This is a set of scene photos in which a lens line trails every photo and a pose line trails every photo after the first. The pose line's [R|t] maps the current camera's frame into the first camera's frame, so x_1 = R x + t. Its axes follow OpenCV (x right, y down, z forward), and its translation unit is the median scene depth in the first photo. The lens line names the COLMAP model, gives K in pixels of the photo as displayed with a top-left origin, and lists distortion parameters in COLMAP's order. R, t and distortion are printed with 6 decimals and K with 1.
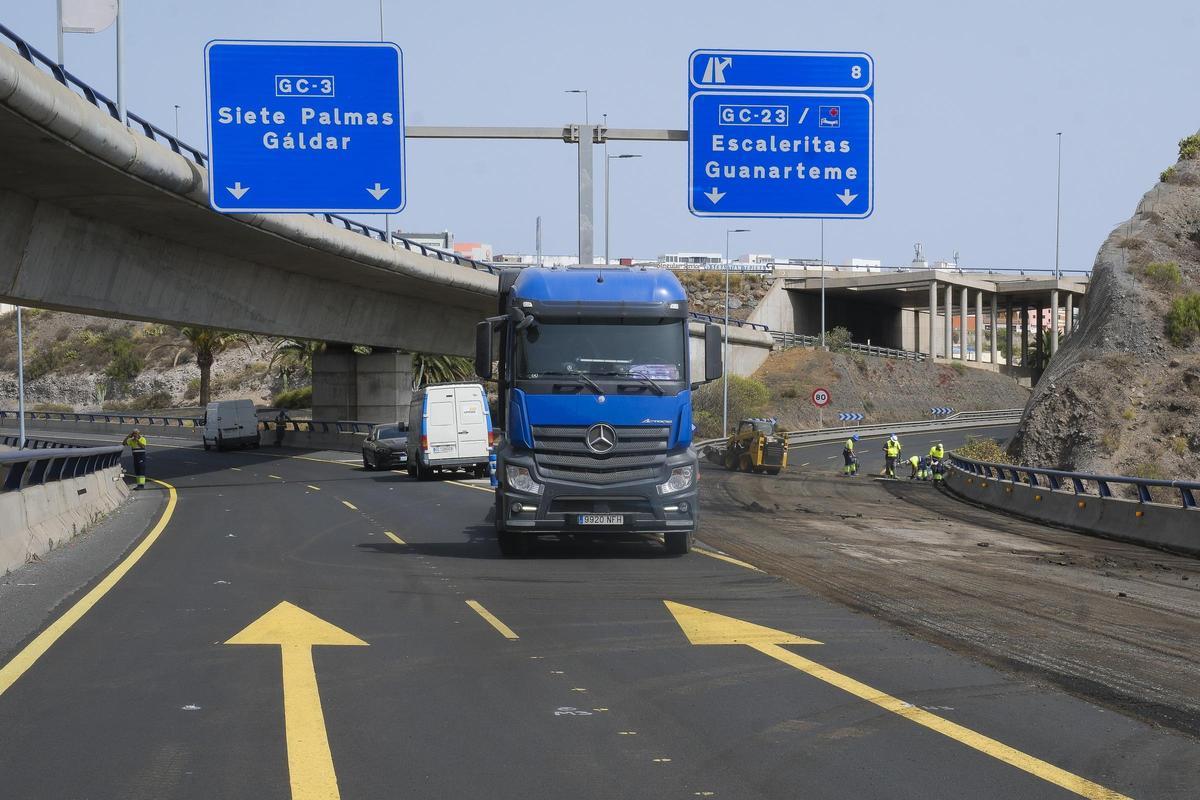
lens RADIAL K [[1783.5, 0, 632.5], [0, 1783.5, 449.4], [0, 0, 1]] dist [0.077488, 0.015369]
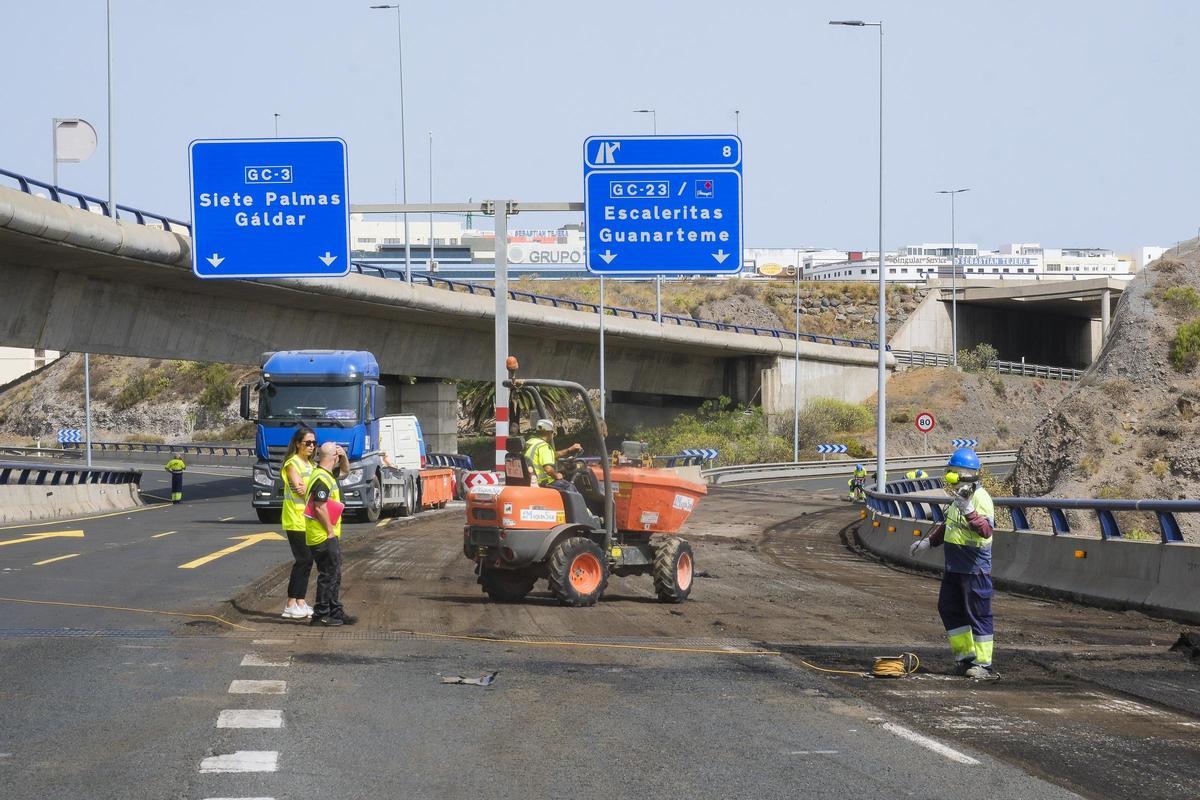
lens RADIAL K [[2403.0, 0, 669.7], [0, 2403.0, 434.8], [0, 0, 1]] dist [0.140973, -0.144676]
pose [[0.992025, -0.005681, -0.125912, 0.286941], [0.002707, 0.999713, -0.023782, 0.014763], [0.126011, 0.023252, 0.991756, -0.580144]]
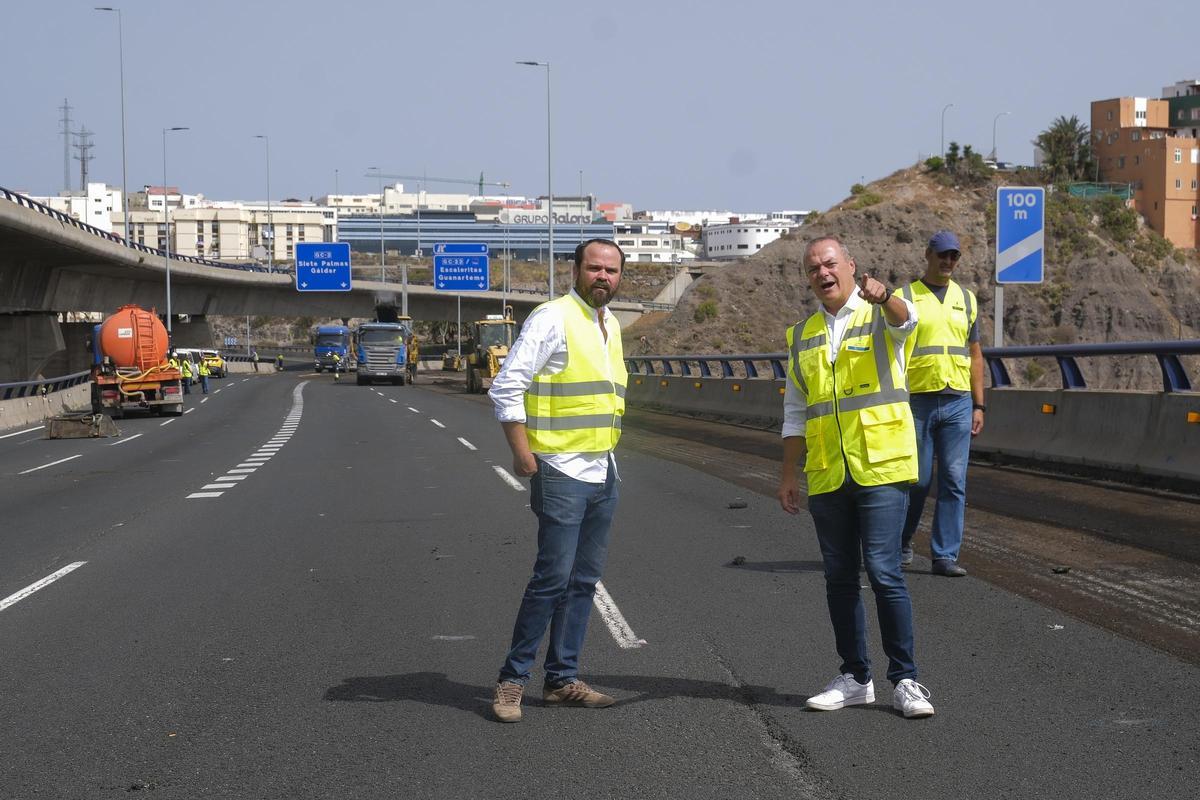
lens RADIAL K [[2341.9, 0, 702.2], [0, 2341.9, 467.7], [0, 0, 1]] dist [0.035468, 0.429705]
pose [[0.989579, 0.012098, -0.143484, 1.169809], [-0.007257, 0.999388, 0.034211, 0.047903], [0.143810, -0.032814, 0.989061, -3.314611]]
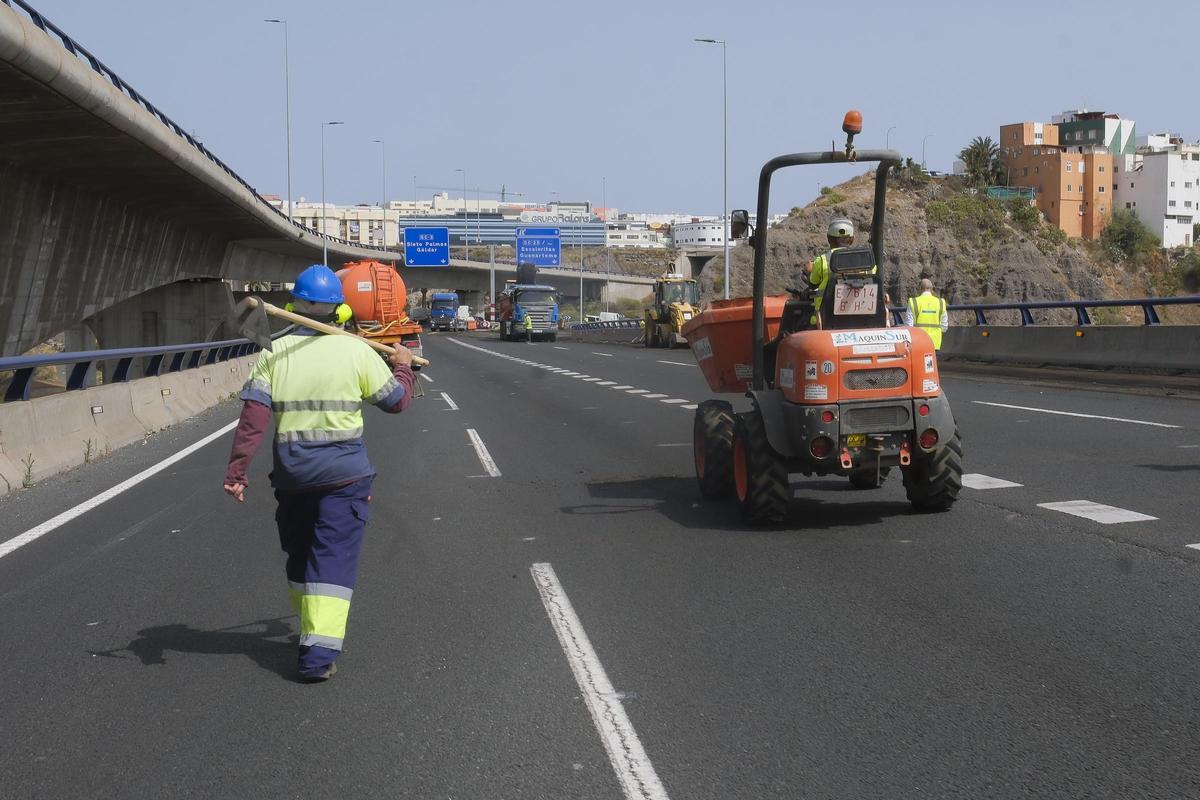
lens RADIAL K [[1626.3, 0, 721.0], [0, 1626.3, 402.5], [0, 0, 1]] dist [0.001863, -0.009825]
pose [[0.996442, 0.008669, -0.083835, 0.834297], [-0.005743, 0.999368, 0.035090, 0.053094], [0.084086, -0.034484, 0.995862, -2.784385]]
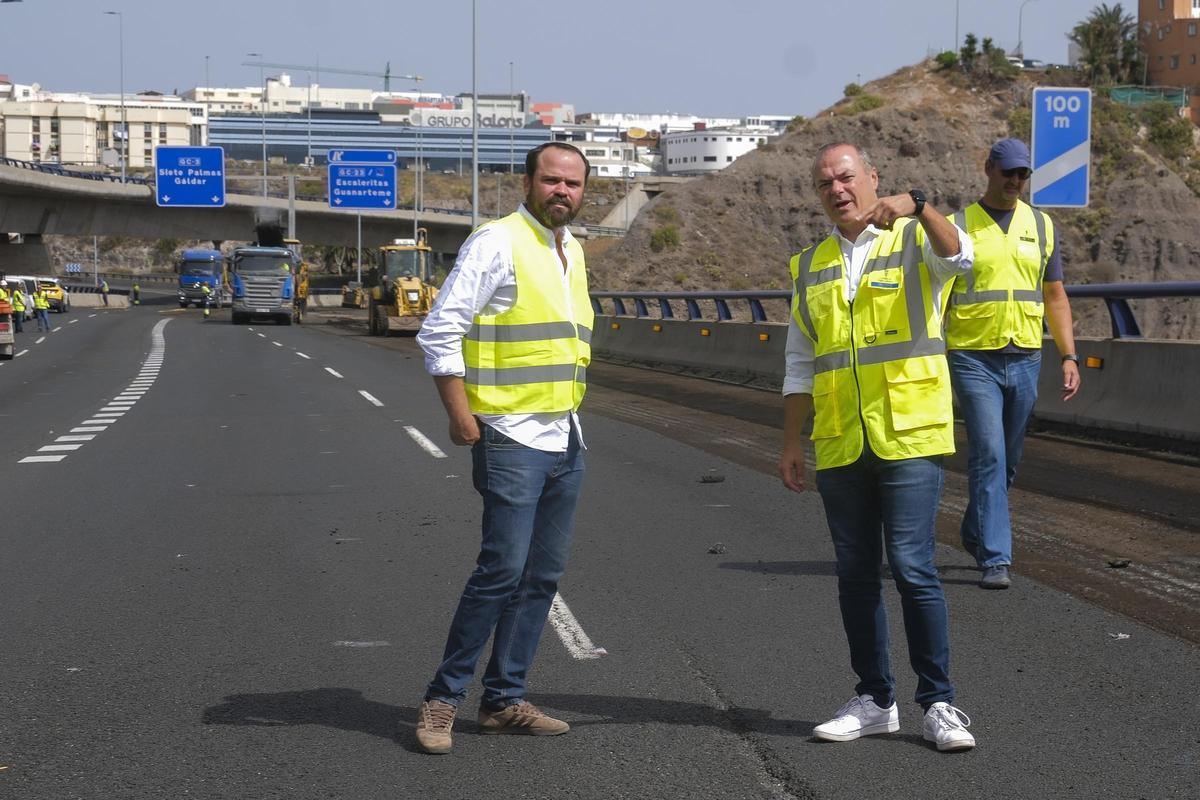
lens RADIAL K [[2873.5, 0, 759.1], [0, 2873.5, 472.7], [0, 0, 1]] dist [0.044348, 0.372265]
pose [[0.993881, 0.023446, -0.107937, 1.166638], [-0.018310, 0.998663, 0.048334, 0.047965], [0.108926, -0.046062, 0.992982, -3.307760]]
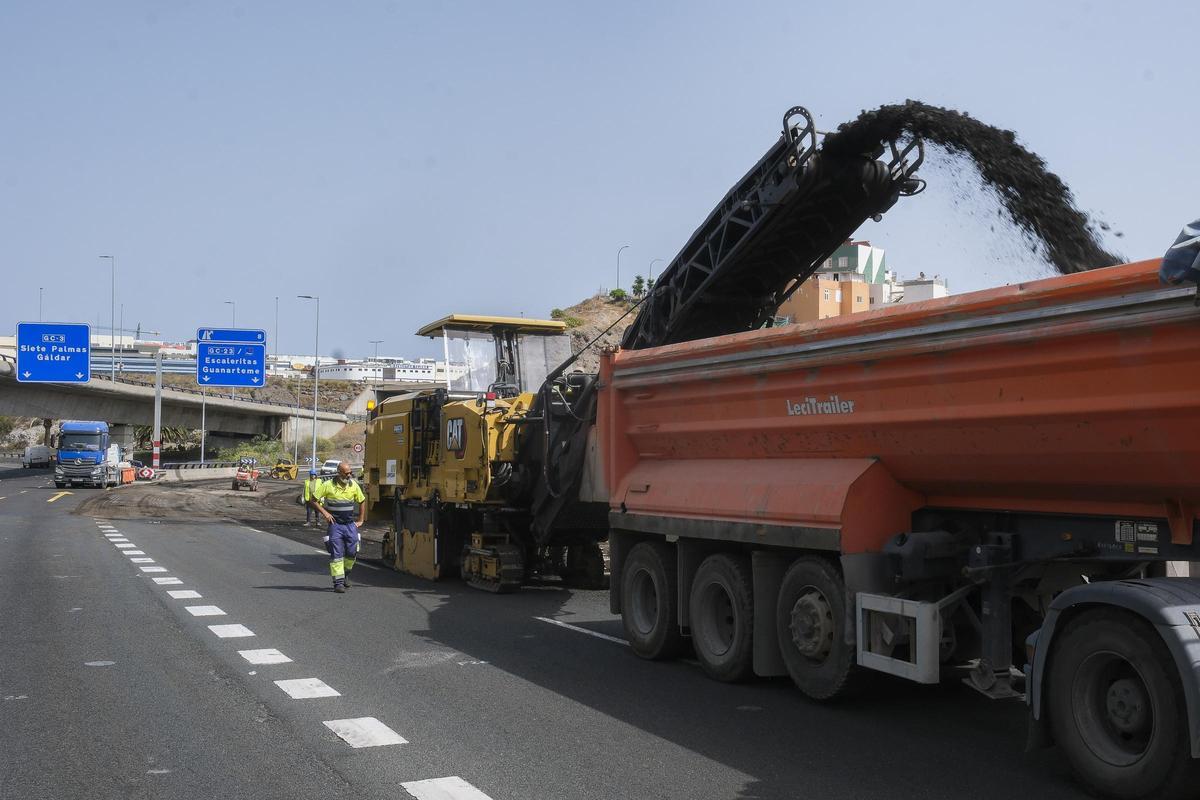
lens RADIAL K [[1282.7, 0, 559.9], [0, 1282.7, 398.4], [0, 0, 1]] dist [0.066002, -0.023670]
pose [[0.993722, 0.018771, 0.110293, 0.375572], [-0.011651, 0.997827, -0.064843, 0.014793], [-0.111271, 0.063151, 0.991782, -1.075281]]
